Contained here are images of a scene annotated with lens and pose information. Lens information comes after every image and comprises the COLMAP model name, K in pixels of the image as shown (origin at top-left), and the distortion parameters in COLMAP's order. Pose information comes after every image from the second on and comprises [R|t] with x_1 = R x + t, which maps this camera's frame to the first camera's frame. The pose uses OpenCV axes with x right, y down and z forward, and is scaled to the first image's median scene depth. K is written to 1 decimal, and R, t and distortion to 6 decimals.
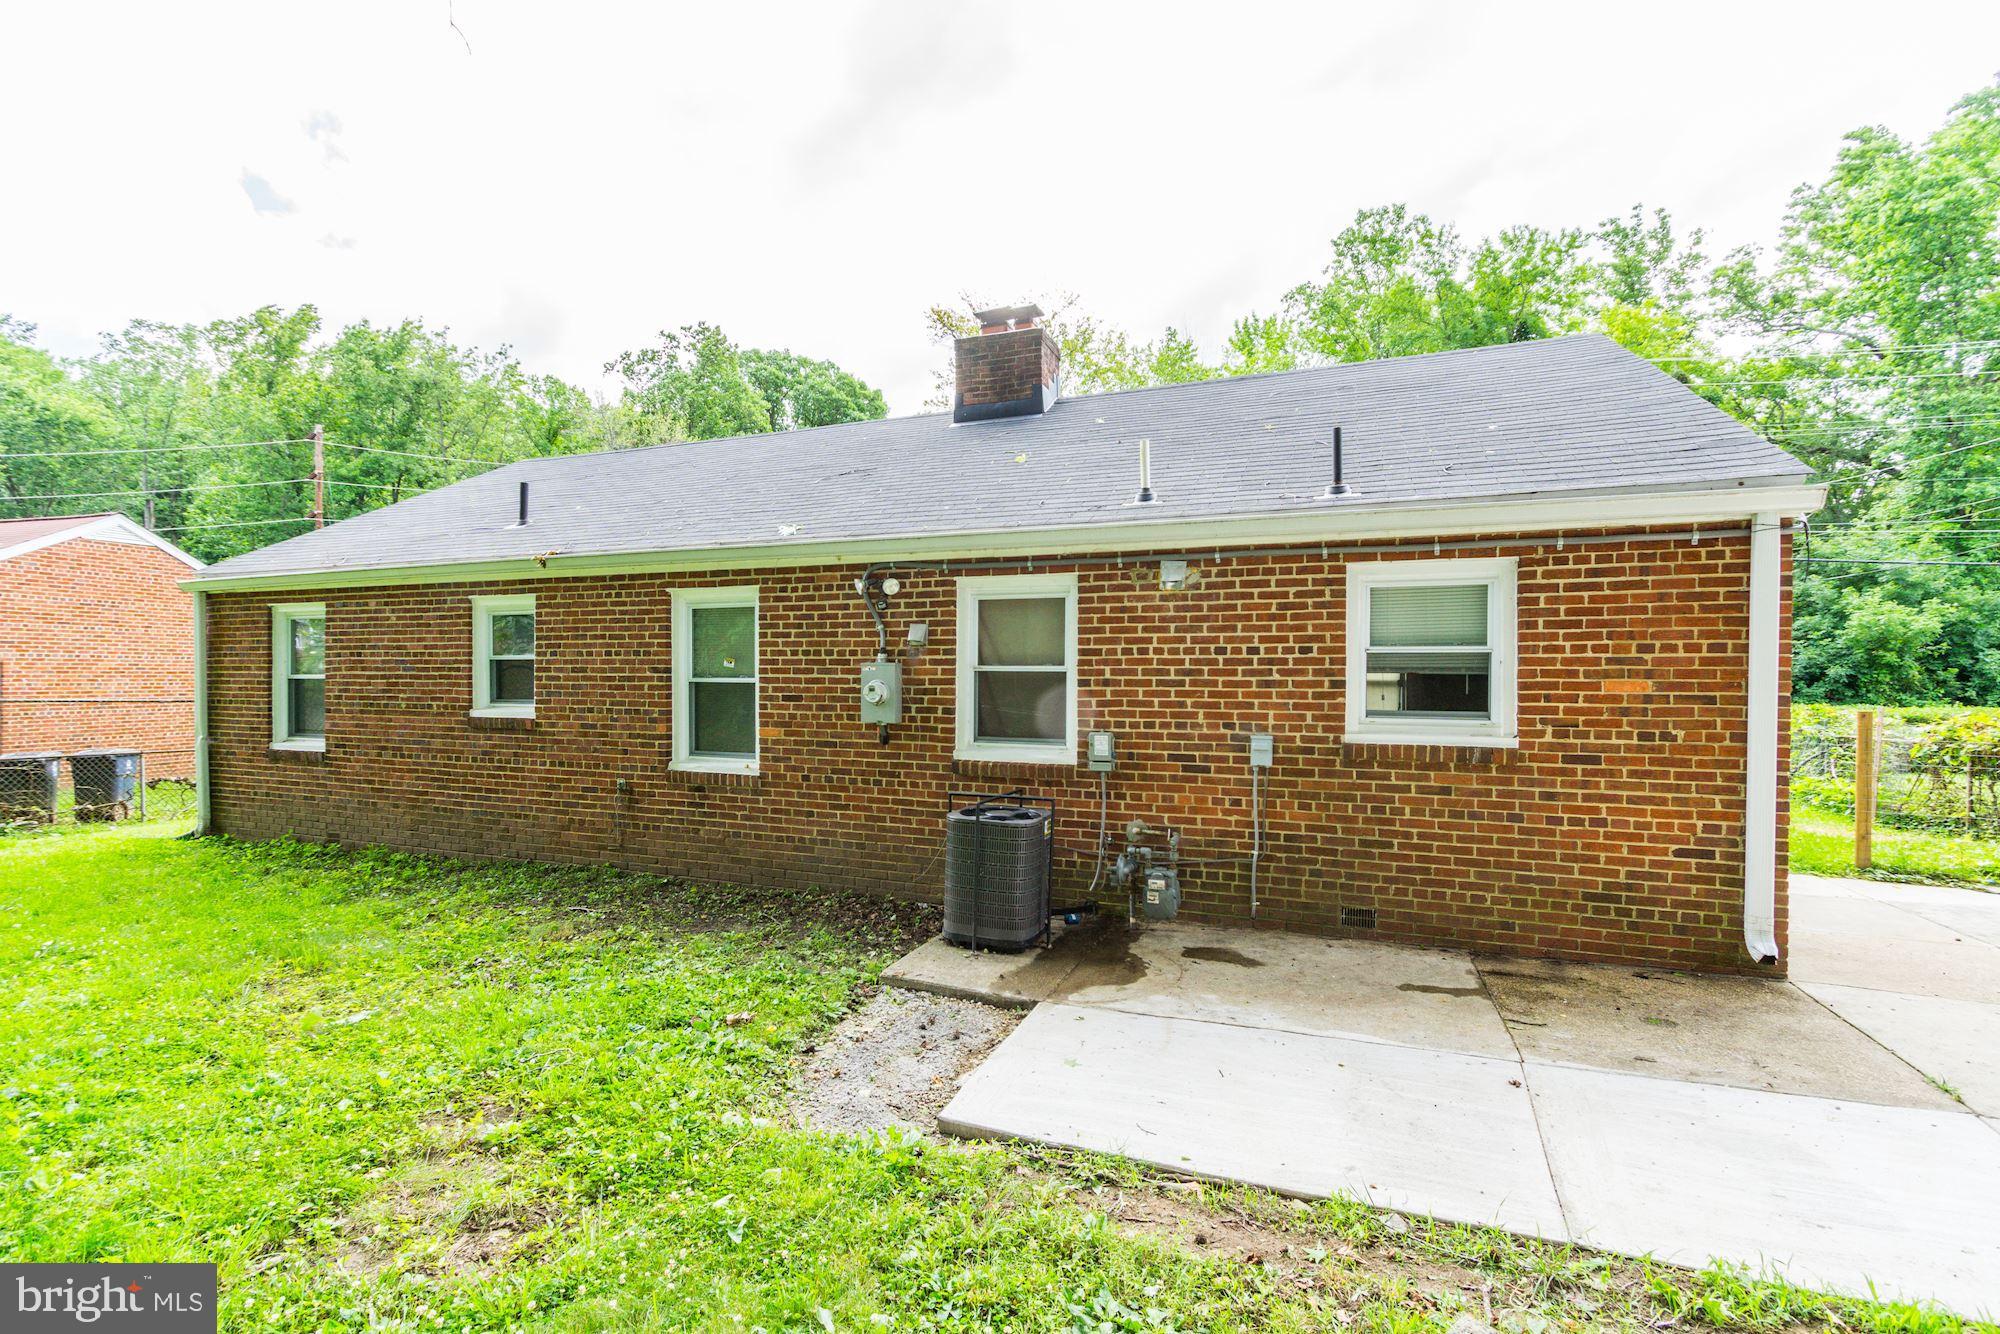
lens RADIAL K [[895.4, 0, 997.6], [0, 895.4, 692.4], [0, 0, 1]] dist [0.002830, 0.000548]
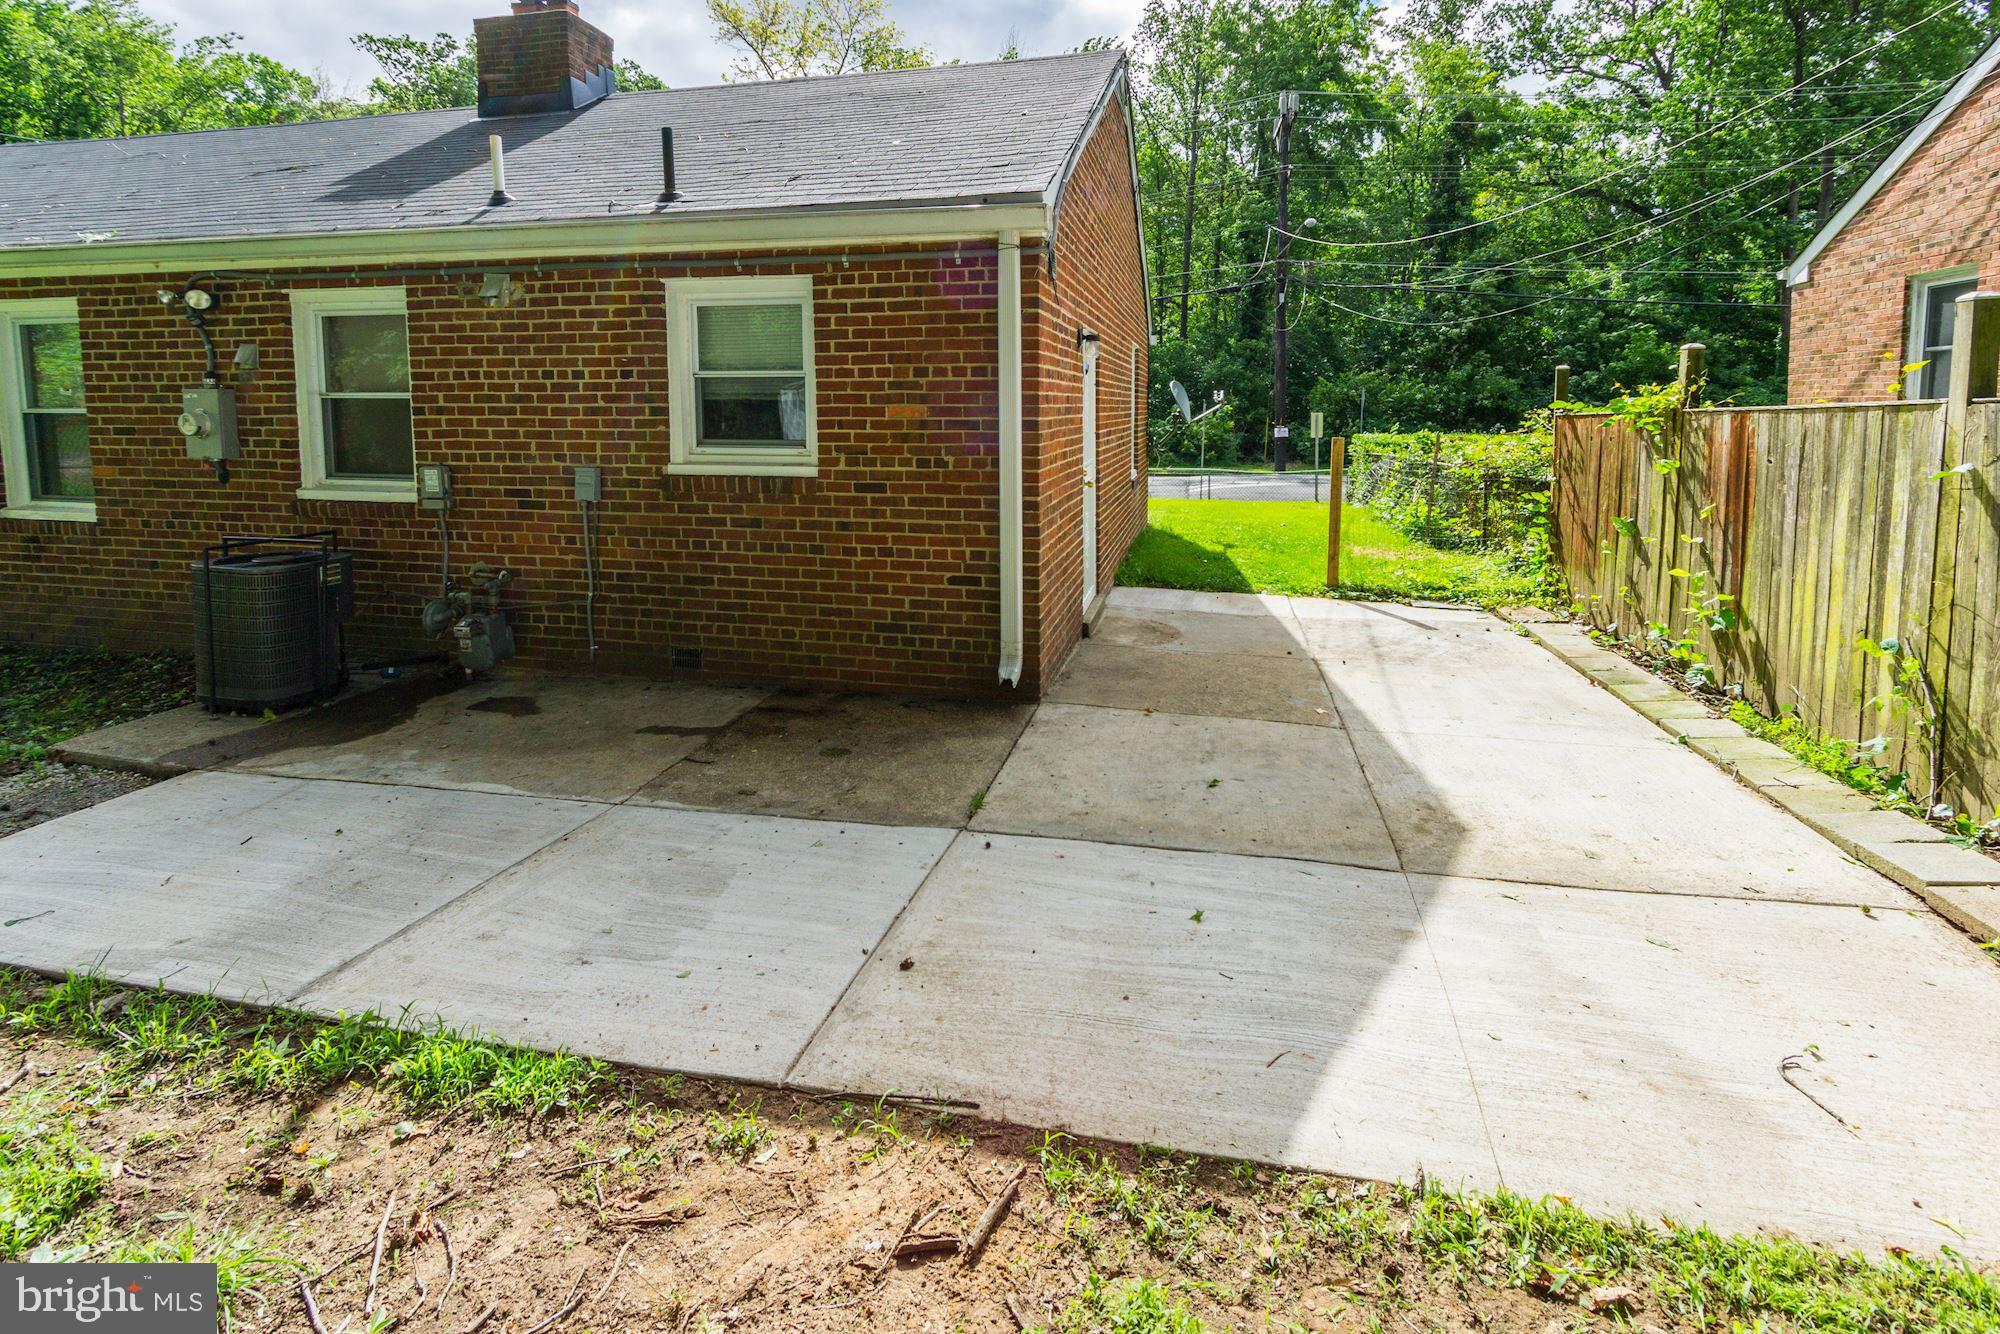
lens RADIAL K [[933.3, 0, 1005.2], [0, 933.3, 506.3], [0, 0, 1]] dist [-0.019529, 0.007278]
pose [[0.986018, -0.017738, 0.165694, 0.525133], [0.004063, 0.996582, 0.082512, 0.010118], [-0.166591, -0.080685, 0.982719, -0.013298]]
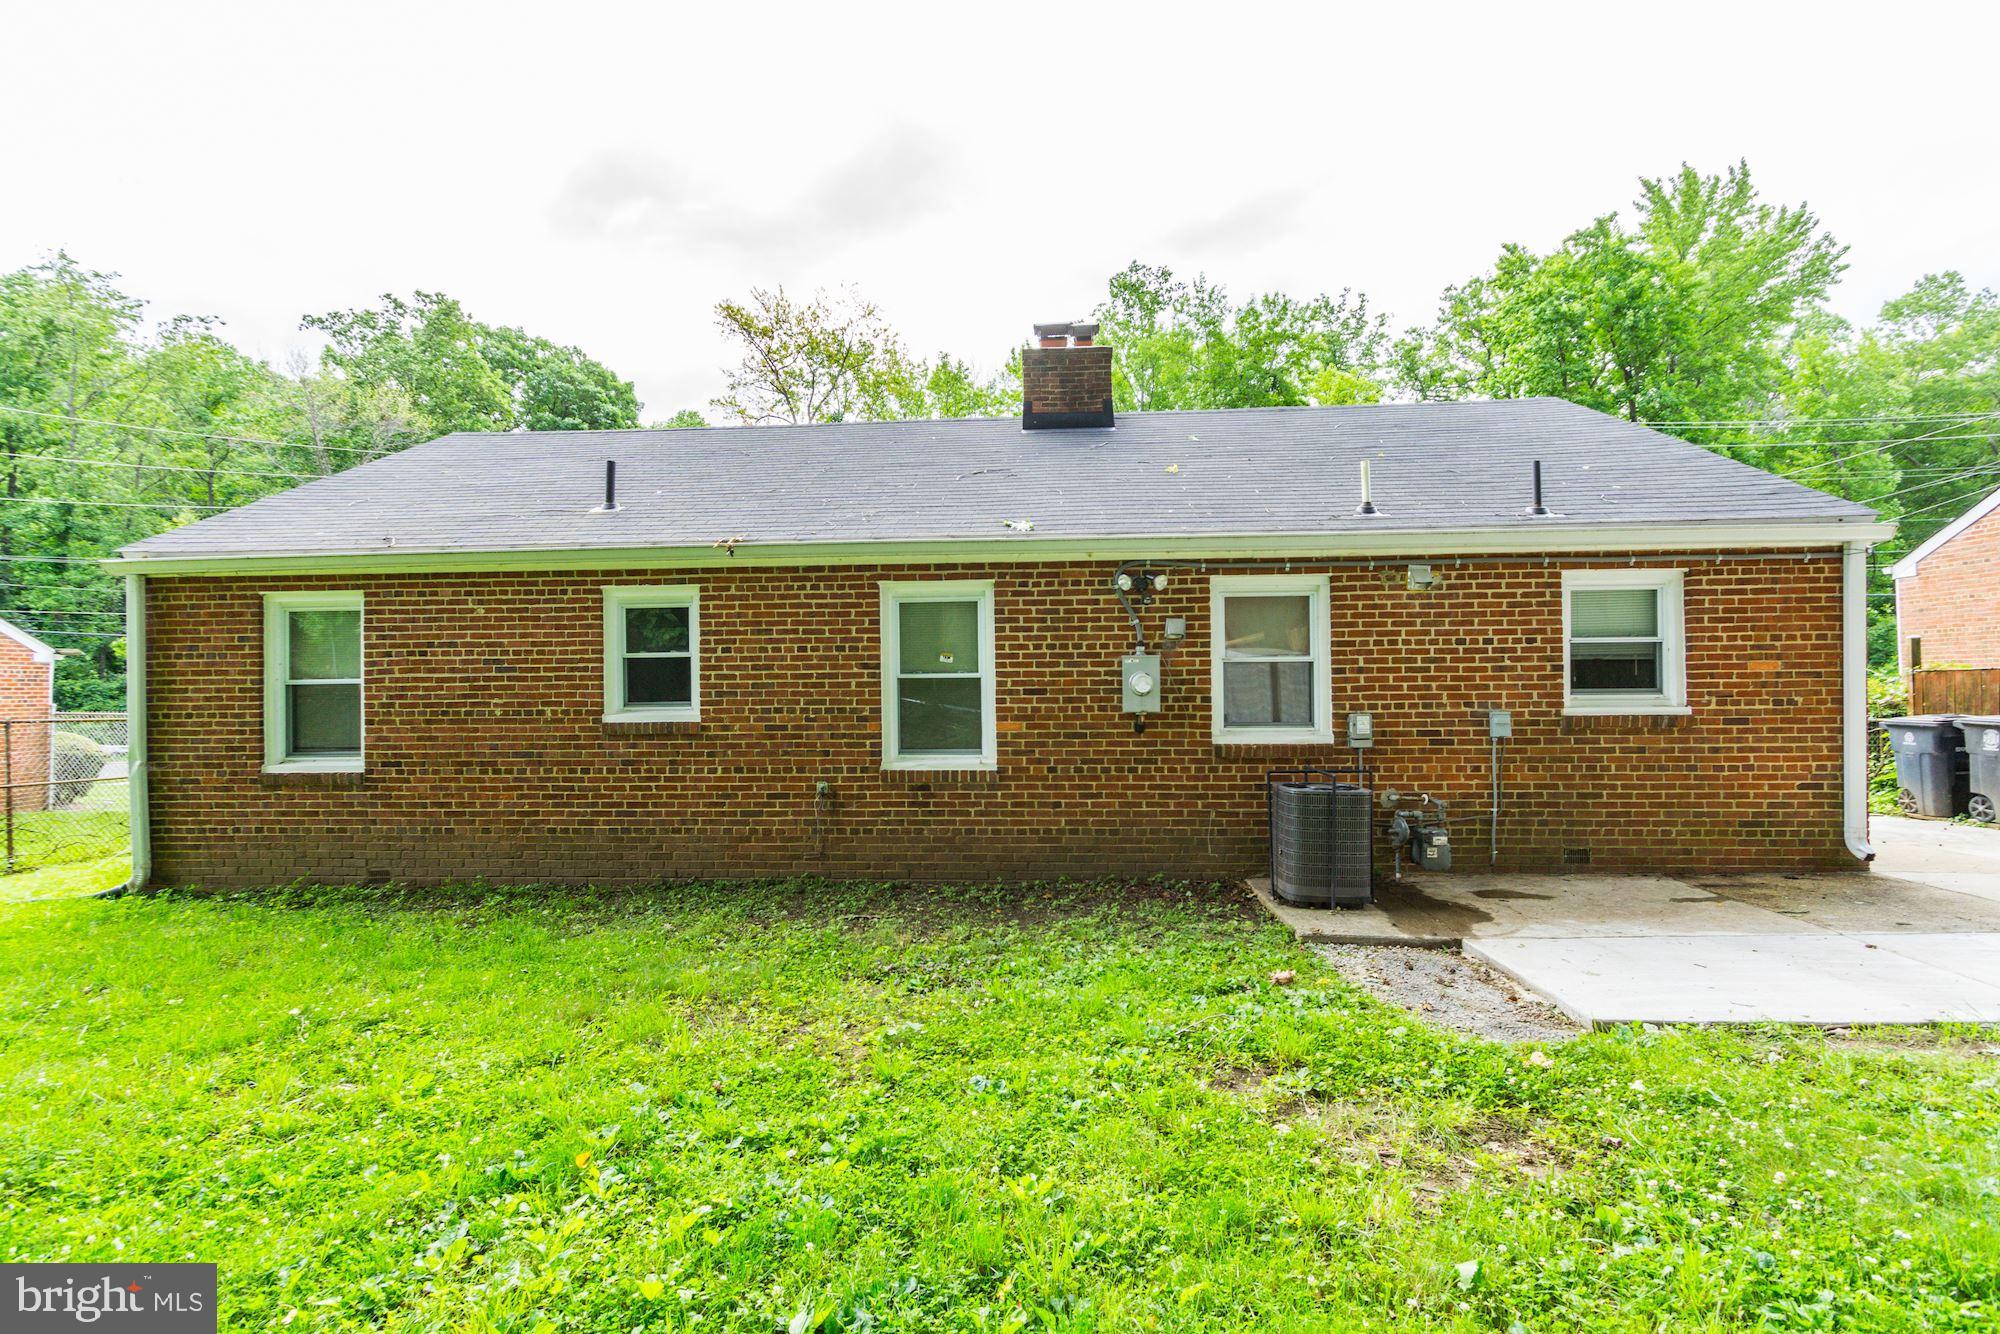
lens RADIAL K [[892.0, 0, 1029.7], [0, 892.0, 685.2], [0, 0, 1]] dist [0.001108, -0.001113]
pose [[0.951745, -0.013722, 0.306582, -0.630498], [0.020118, 0.999641, -0.017713, 0.019813], [-0.306229, 0.023026, 0.951679, 0.048996]]
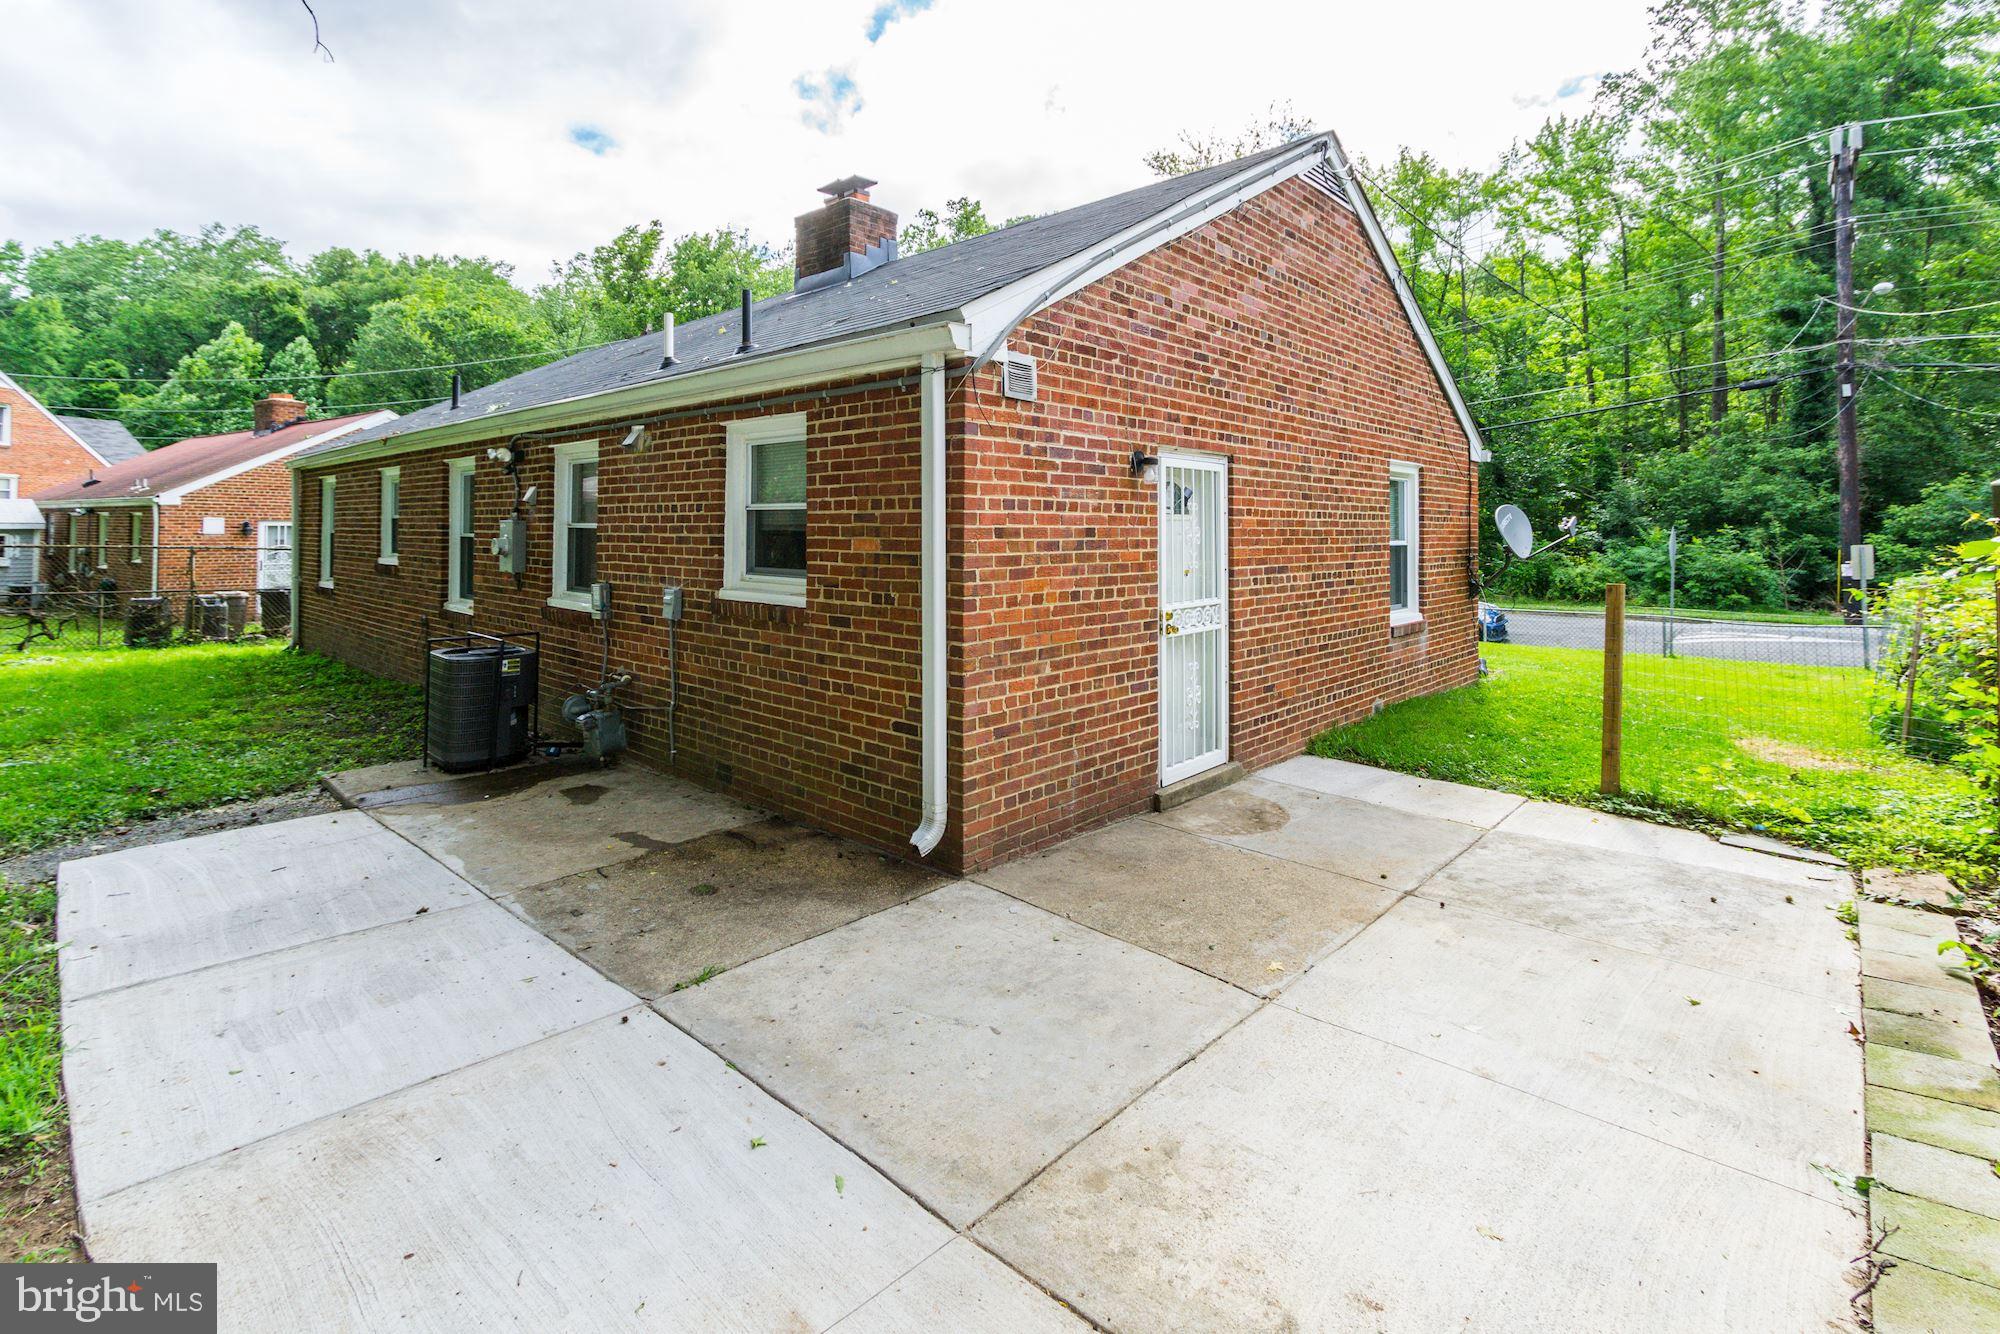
lens RADIAL K [[933.3, 0, 1005.2], [0, 933.3, 506.3], [0, 0, 1]] dist [-0.019529, 0.007278]
pose [[0.935989, -0.005954, -0.351980, 0.973614], [-0.011238, 0.998842, -0.046782, -0.002175], [0.351851, 0.047743, 0.934838, 0.111507]]
